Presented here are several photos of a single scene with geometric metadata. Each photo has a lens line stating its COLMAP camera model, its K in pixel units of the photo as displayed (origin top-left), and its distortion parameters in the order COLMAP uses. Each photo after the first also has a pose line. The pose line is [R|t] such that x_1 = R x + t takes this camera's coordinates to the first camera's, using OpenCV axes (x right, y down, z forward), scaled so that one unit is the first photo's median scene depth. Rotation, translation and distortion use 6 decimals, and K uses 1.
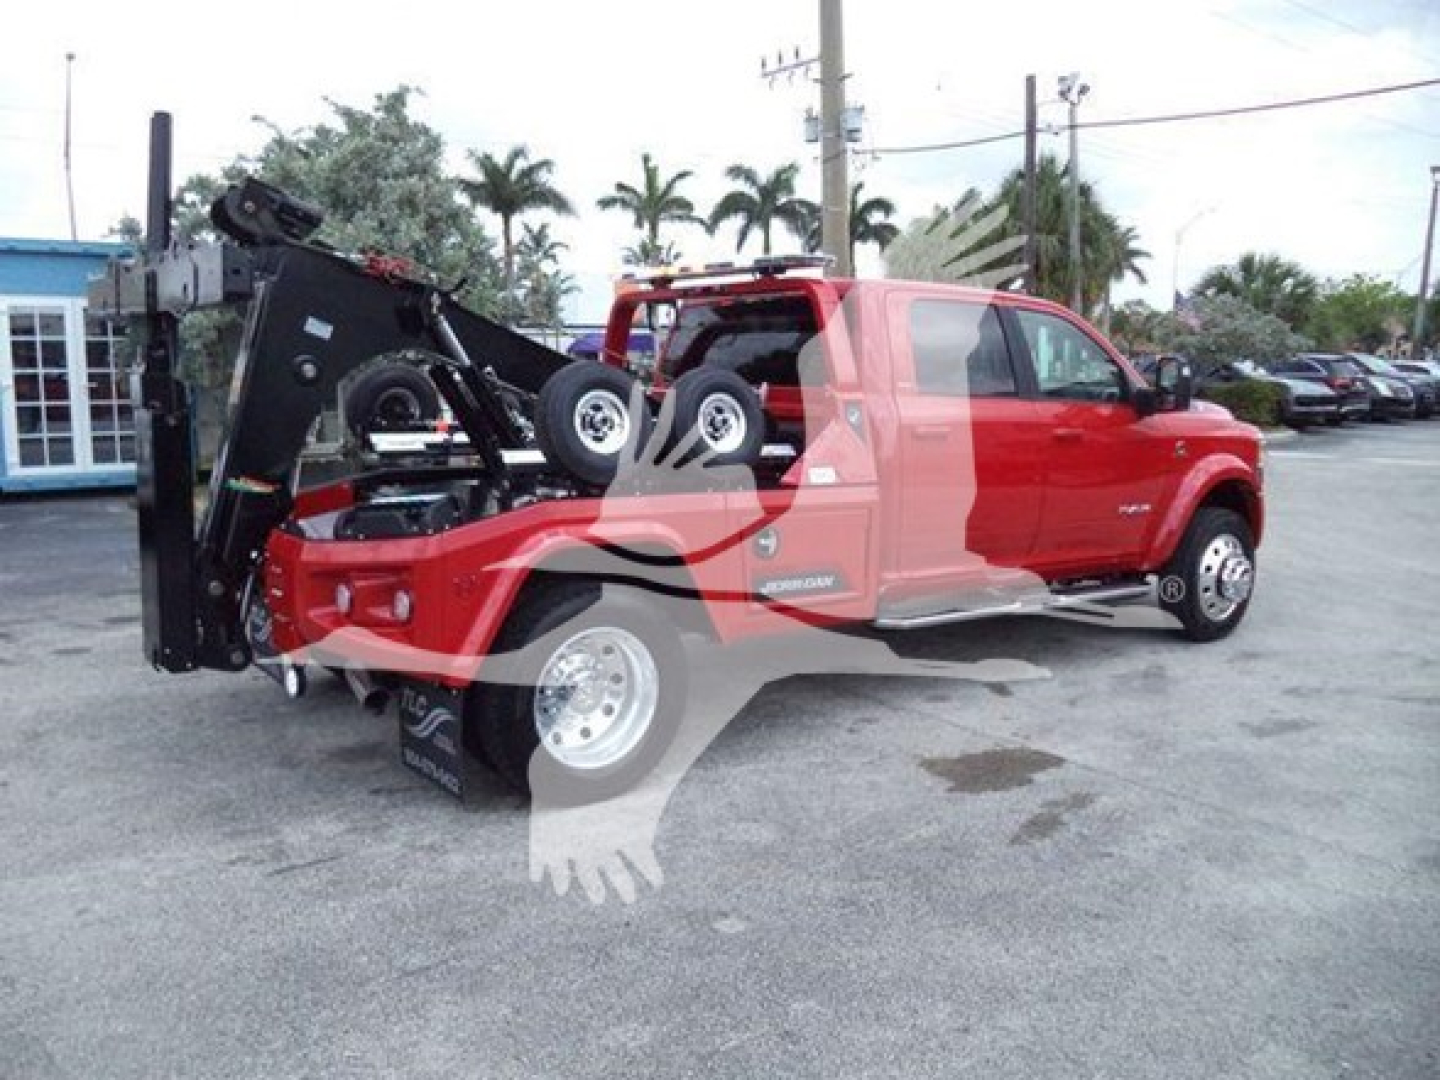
lens RADIAL K [[1212.0, 0, 746.5], [0, 1212.0, 538.1], [0, 0, 1]] dist [-0.042813, -0.009516]
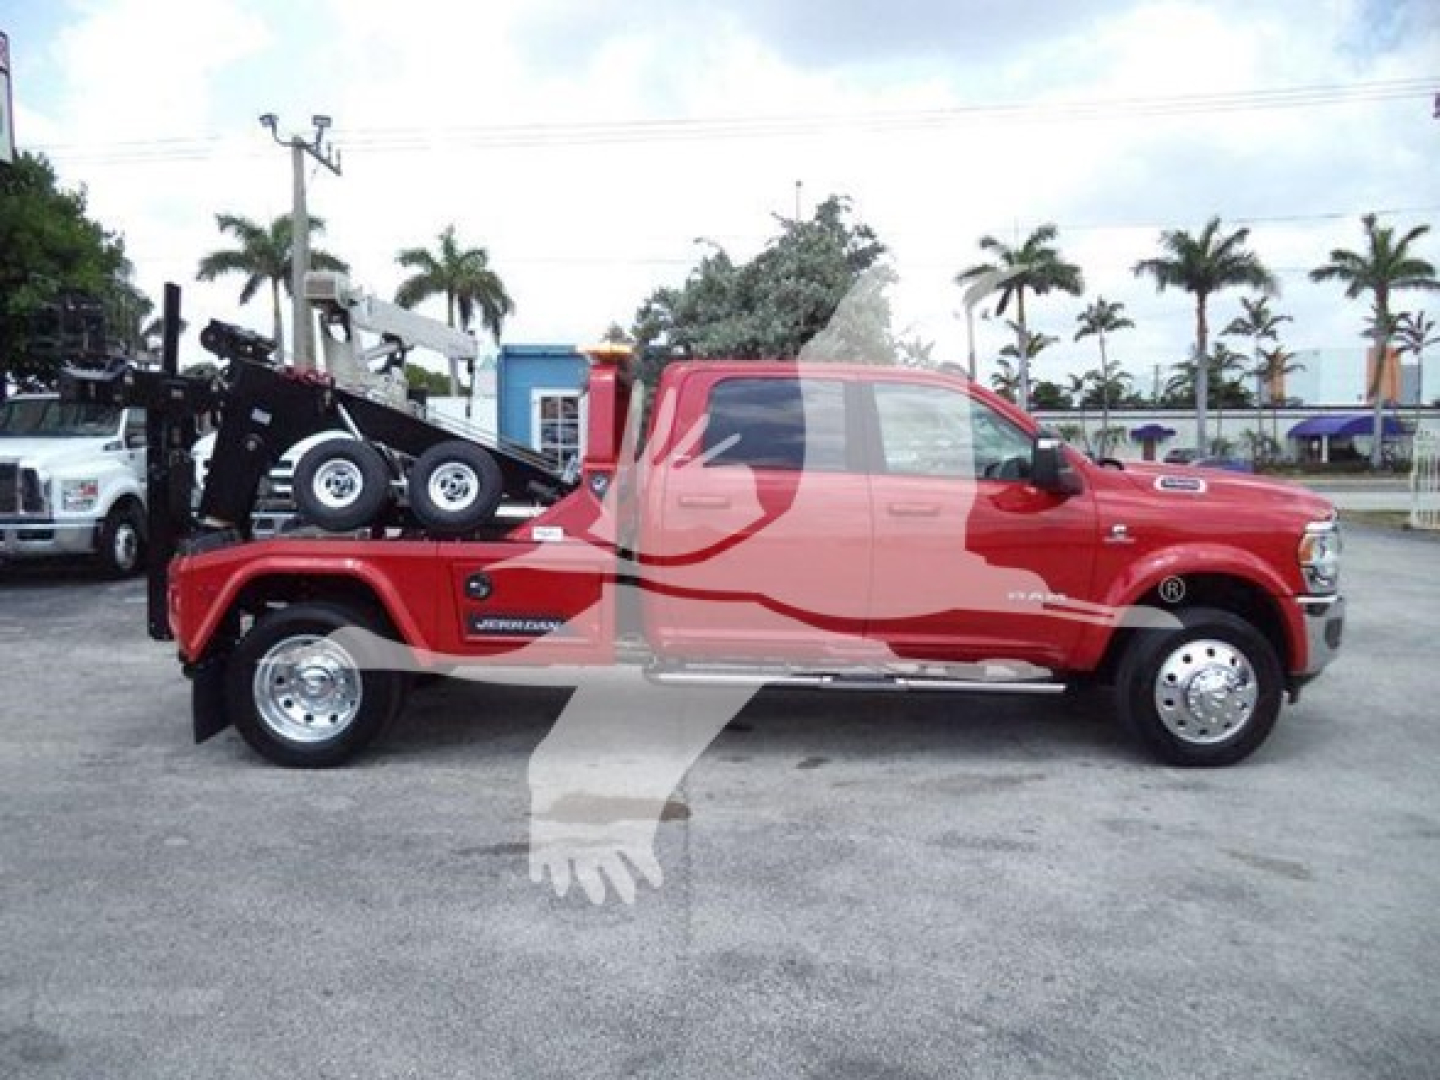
lens RADIAL K [[1212.0, 0, 746.5], [0, 1212.0, 538.1], [0, 0, 1]] dist [-0.042813, -0.009516]
pose [[0.802566, 0.045079, -0.594857, 0.585816], [-0.083861, 0.995765, -0.037682, -0.014049], [0.590639, 0.080128, 0.802948, 0.119527]]
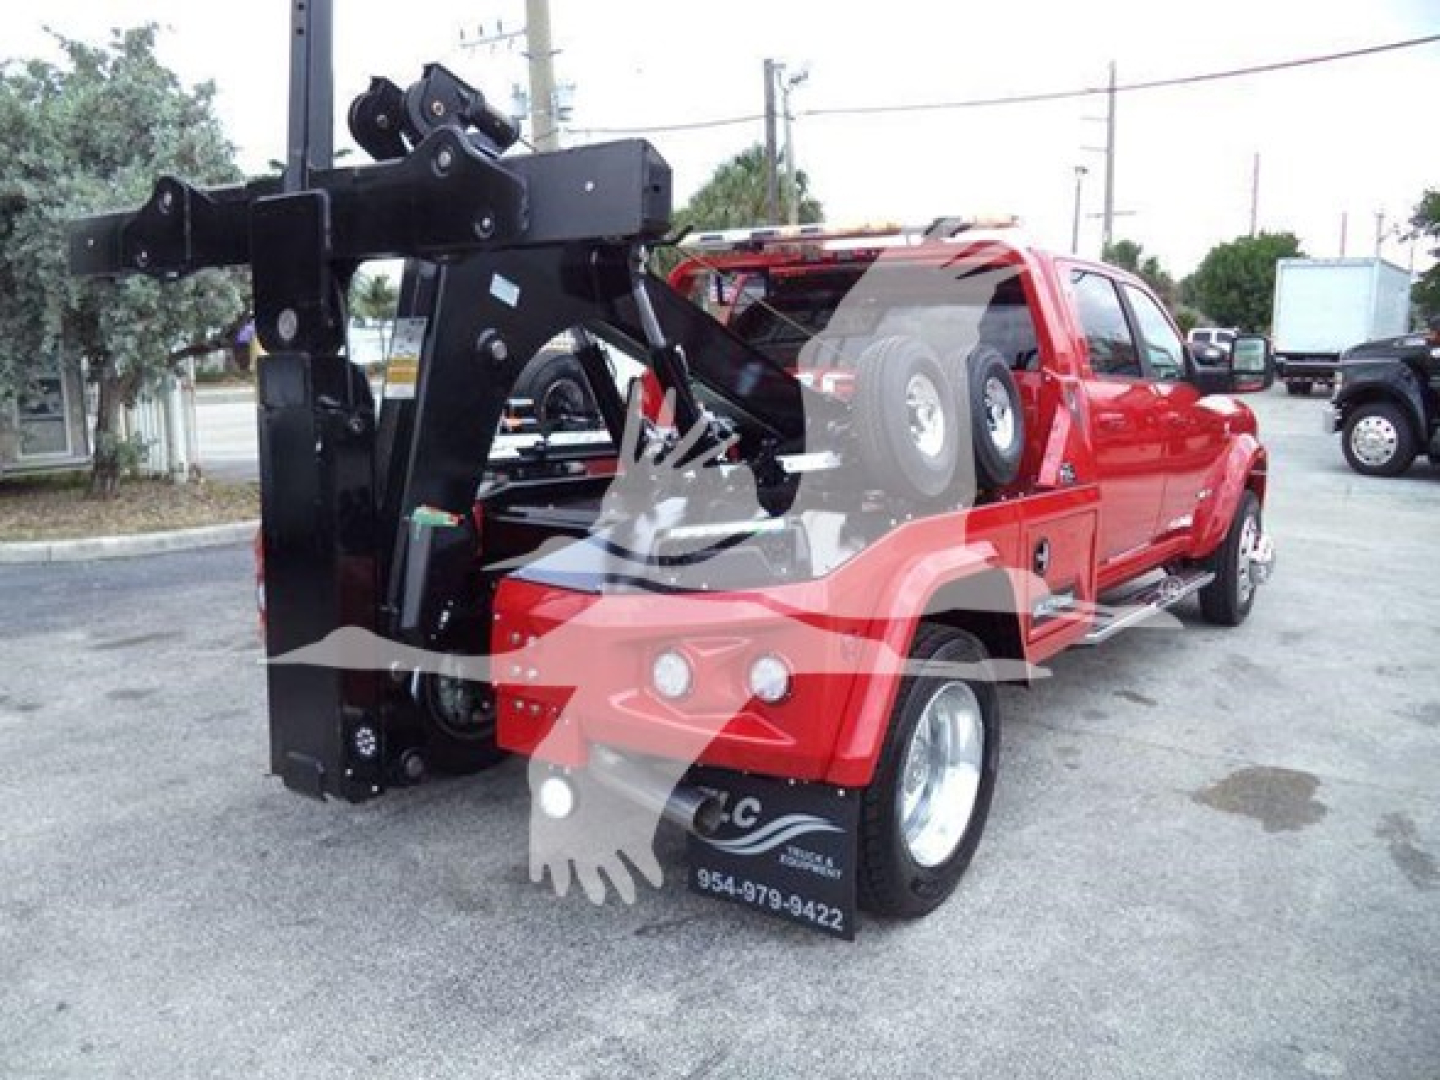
lens RADIAL K [[1191.3, 0, 720.0], [0, 1191.3, 540.0], [0, 0, 1]] dist [-0.032843, 0.003028]
pose [[0.959185, -0.052767, 0.277812, -0.261240], [0.048993, 0.998588, 0.020515, -0.021915], [-0.278502, -0.006067, 0.960416, 0.175268]]
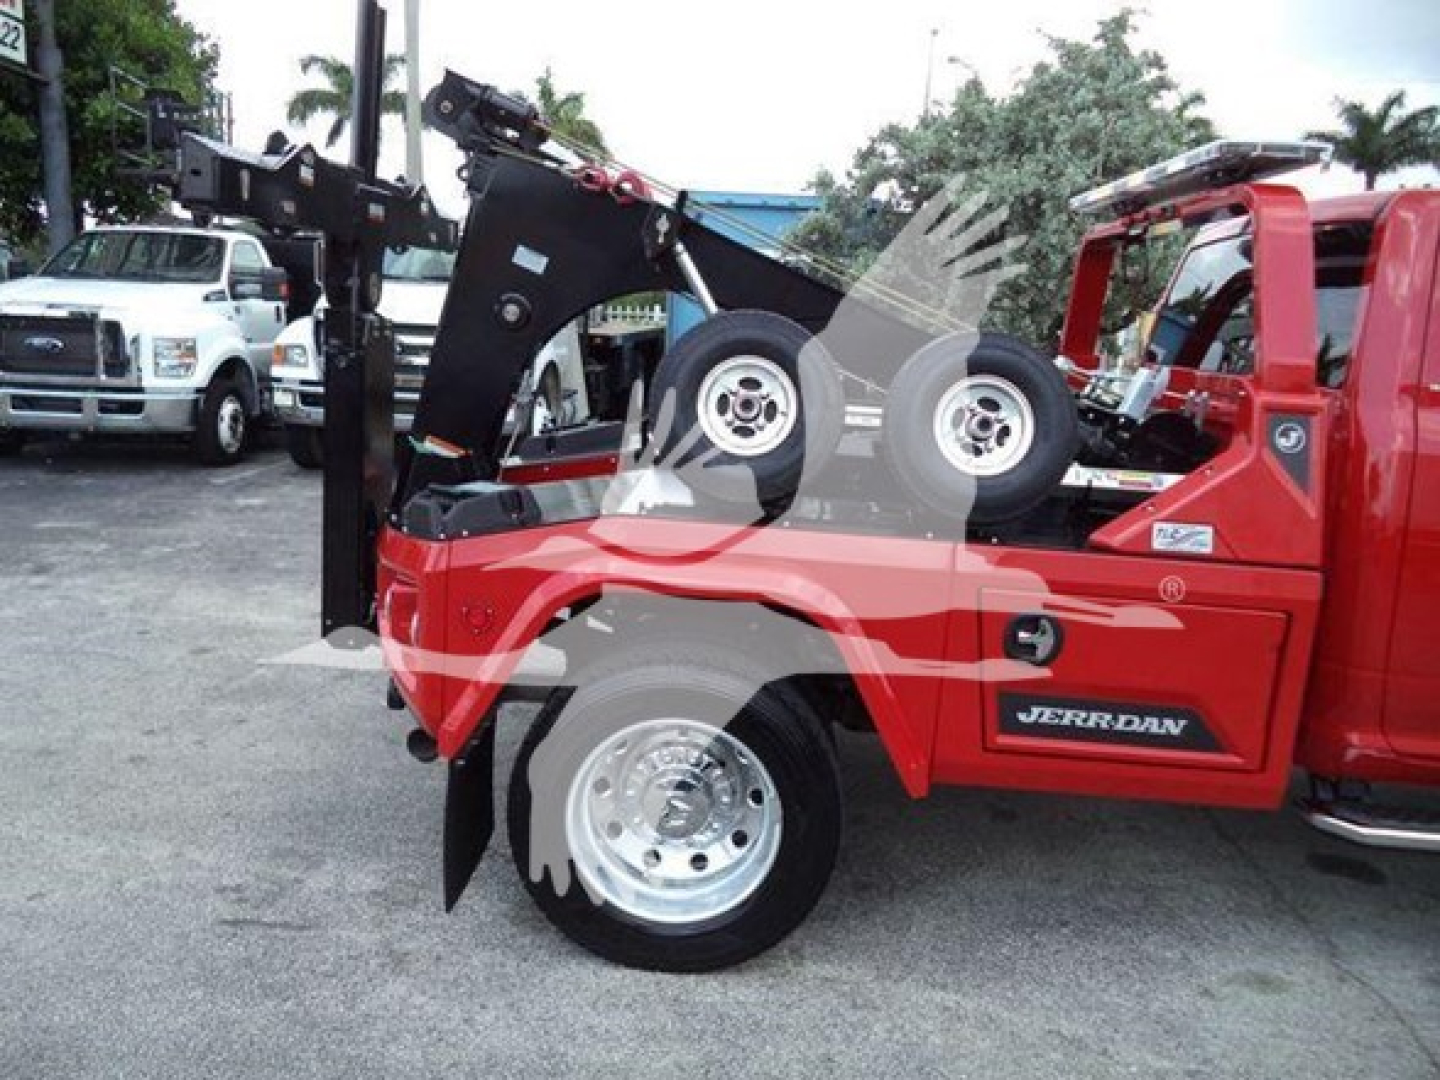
lens RADIAL K [[1184.2, 0, 705.4], [0, 1184.2, 548.7], [0, 0, 1]] dist [-0.000642, -0.051128]
pose [[0.751144, 0.159739, -0.640520, 0.158592], [-0.136936, 0.986880, 0.085532, -0.041345], [0.645779, 0.023464, 0.763163, 0.290044]]
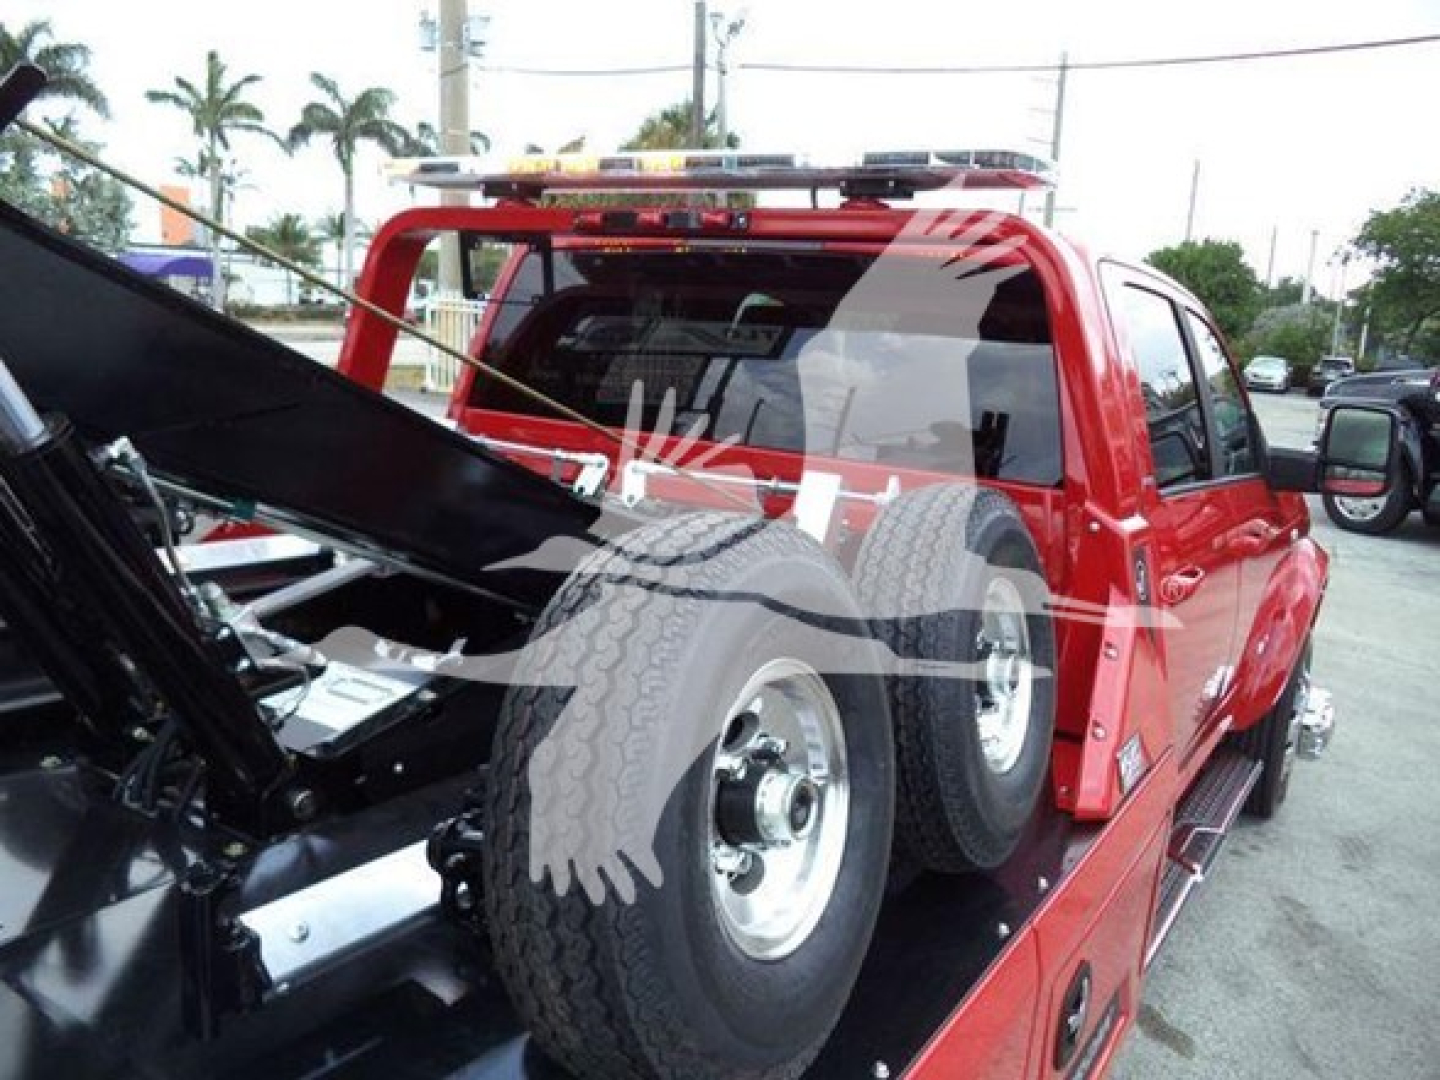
lens RADIAL K [[1169.8, 0, 720.0], [0, 1169.8, 540.0], [0, 0, 1]] dist [-0.026455, -0.005279]
pose [[0.940757, -0.003278, 0.339066, -0.113624], [-0.014976, 0.998576, 0.051206, -0.087306], [-0.338751, -0.053250, 0.939368, 0.461734]]
